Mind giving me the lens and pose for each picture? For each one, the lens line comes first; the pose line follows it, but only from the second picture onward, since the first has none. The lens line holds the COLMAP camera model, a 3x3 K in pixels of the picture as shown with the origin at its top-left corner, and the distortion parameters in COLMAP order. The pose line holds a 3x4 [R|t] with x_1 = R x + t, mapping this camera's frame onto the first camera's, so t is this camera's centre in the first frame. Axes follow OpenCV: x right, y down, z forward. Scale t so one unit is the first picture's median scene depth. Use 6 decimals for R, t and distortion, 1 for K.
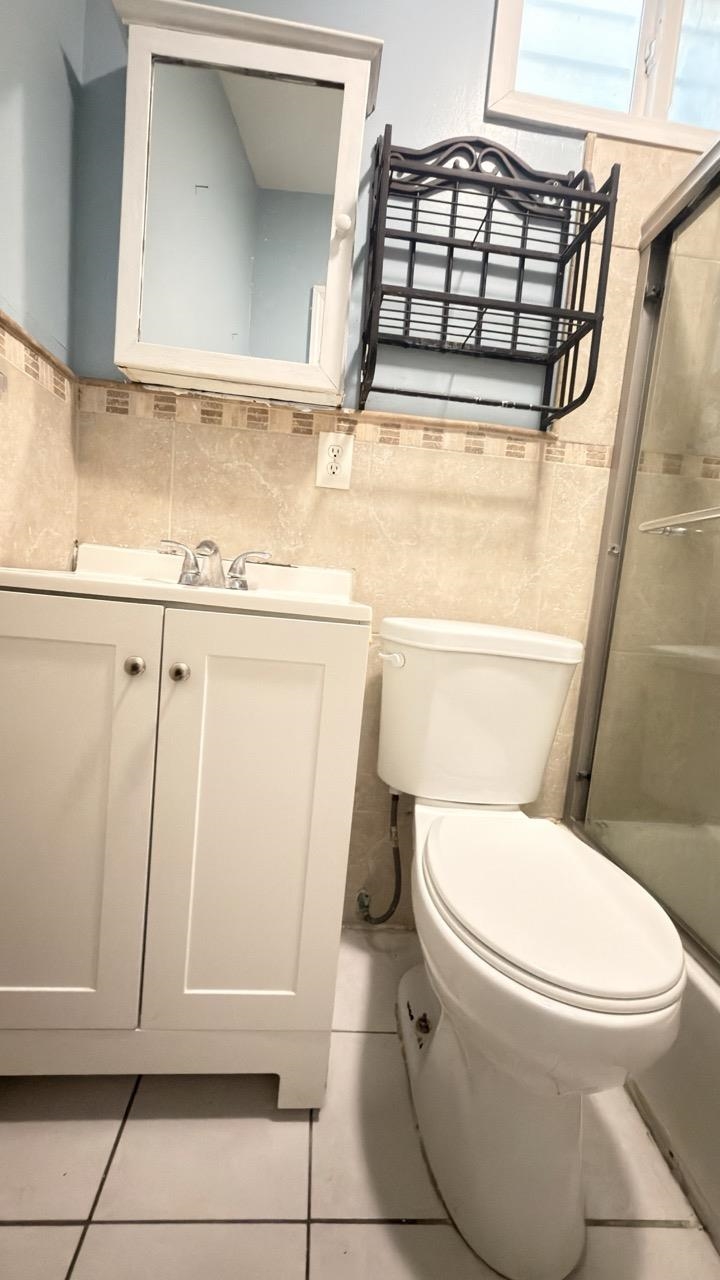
lens RADIAL K [[505.4, 0, 367.2], [0, 505.4, 642.6], [0, 0, 1]] dist [0.002137, -0.000256]
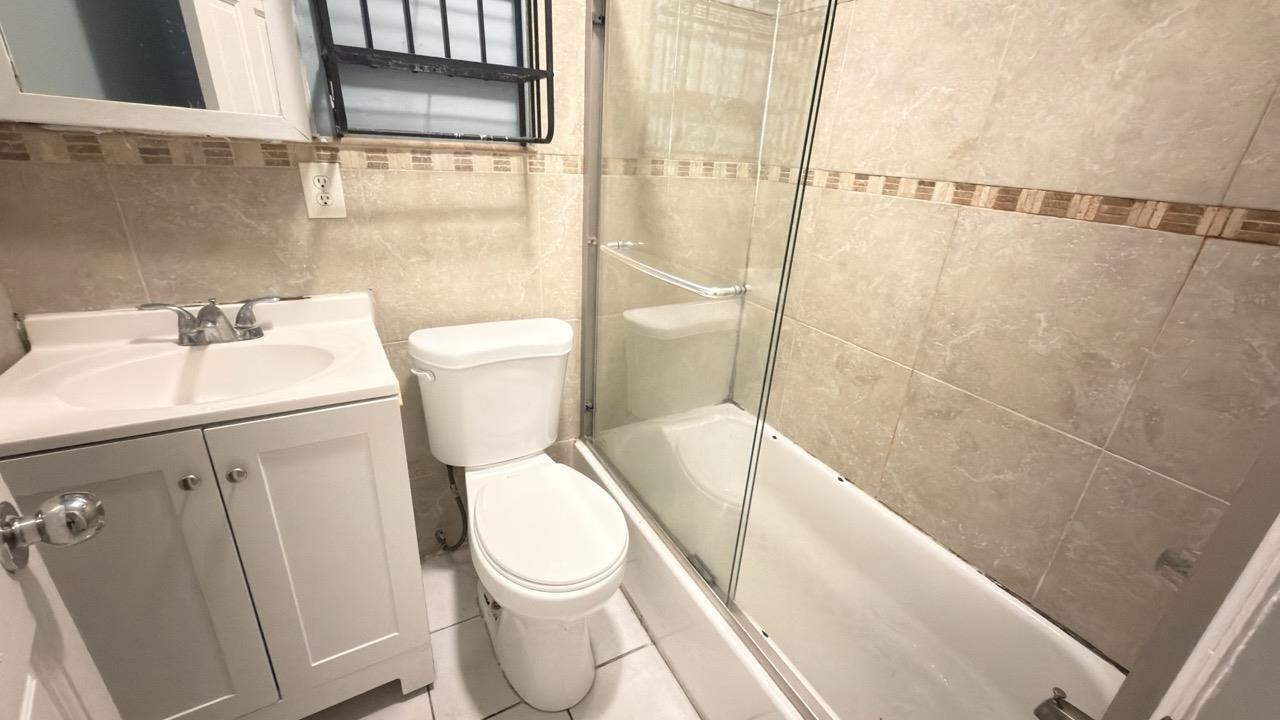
lens RADIAL K [[505.4, 0, 640.9], [0, 505.4, 354.2], [0, 0, 1]] dist [0.002137, -0.000256]
pose [[0.905487, -0.195723, 0.376544, 0.066569], [0.071845, 0.945186, 0.318530, -0.327489], [-0.418248, -0.261372, 0.869916, -0.240474]]
